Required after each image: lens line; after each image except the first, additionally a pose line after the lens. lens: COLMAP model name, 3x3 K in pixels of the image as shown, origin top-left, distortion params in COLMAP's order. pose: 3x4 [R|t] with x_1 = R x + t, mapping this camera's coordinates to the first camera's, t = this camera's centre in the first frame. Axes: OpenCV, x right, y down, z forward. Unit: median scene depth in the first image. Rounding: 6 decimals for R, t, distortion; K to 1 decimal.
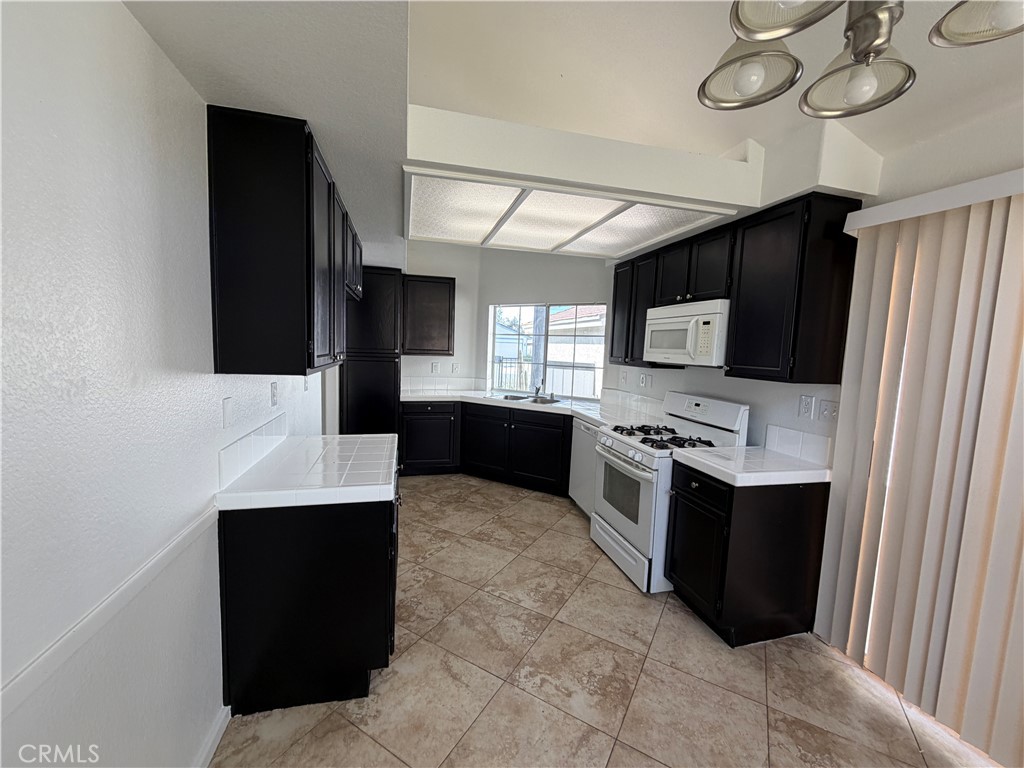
lens RADIAL K [[407.6, 0, 509.9], [0, 407.6, 385.4], [0, 0, 1]] dist [0.000797, 0.000041]
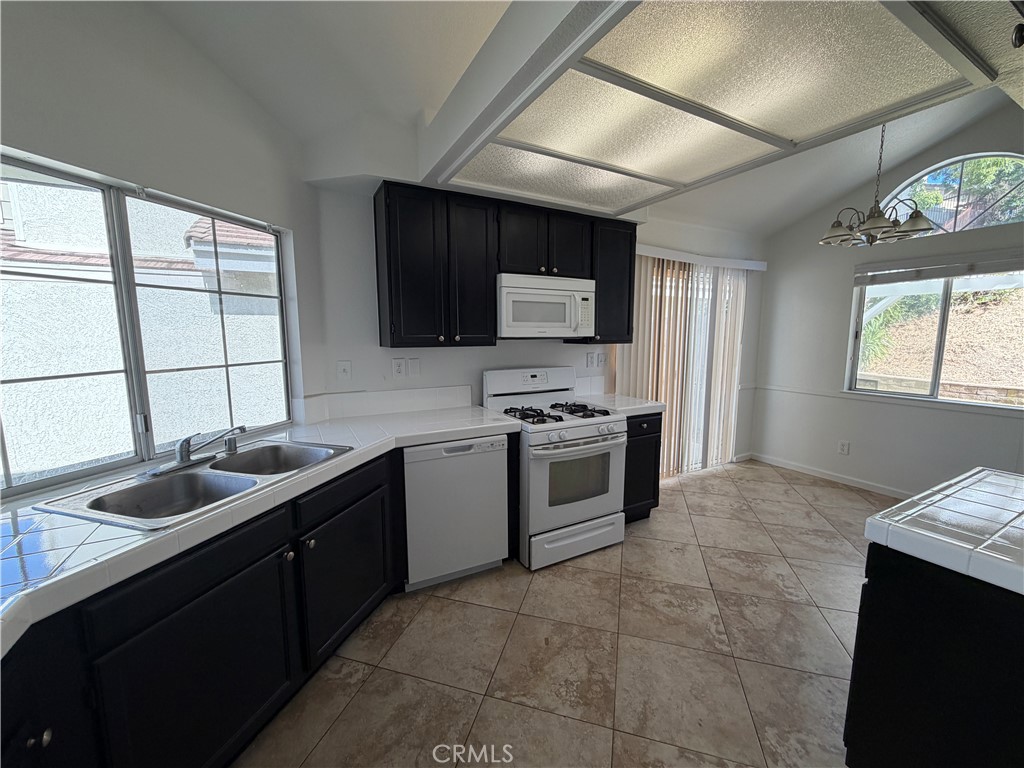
lens RADIAL K [[407.6, 0, 509.9], [0, 407.6, 385.4], [0, 0, 1]] dist [0.000797, 0.000041]
pose [[-0.245624, -0.157907, 0.956417, -0.597079], [0.086737, 0.979105, 0.183928, -0.144186], [-0.965477, 0.128134, -0.226796, 1.485255]]
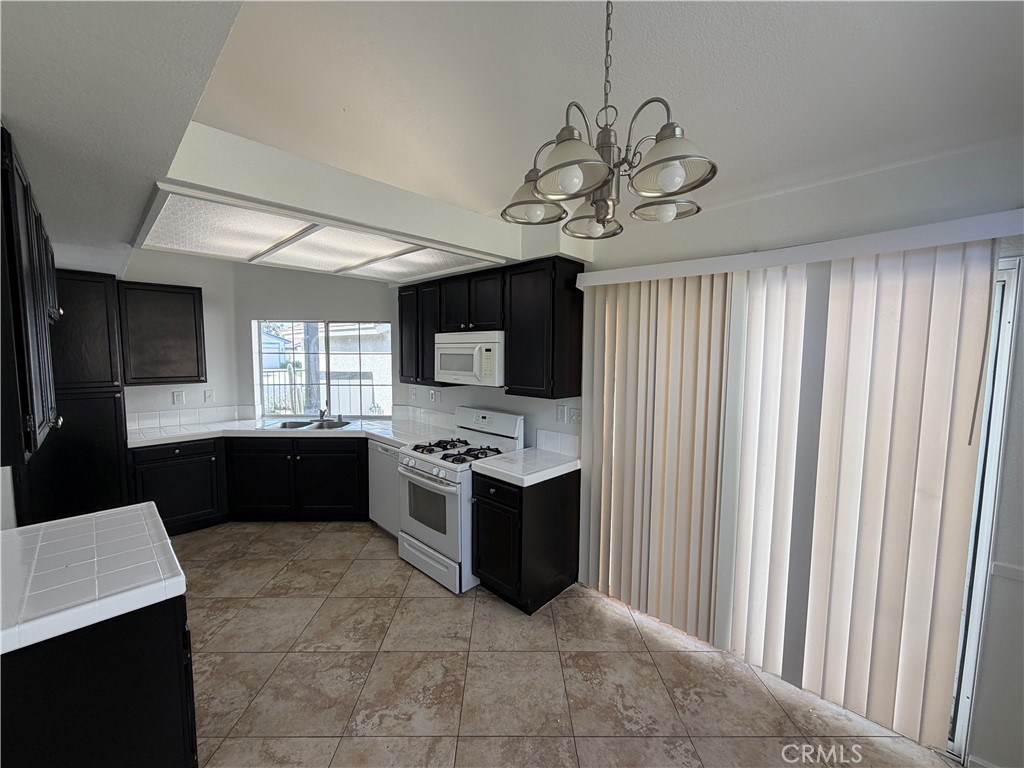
lens RADIAL K [[407.6, 0, 509.9], [0, 407.6, 385.4], [0, 0, 1]] dist [0.000797, 0.000041]
pose [[0.853590, -0.073555, 0.515727, -0.078502], [0.074654, 0.997035, 0.018640, -0.068594], [-0.515569, 0.022590, 0.856550, -0.038872]]
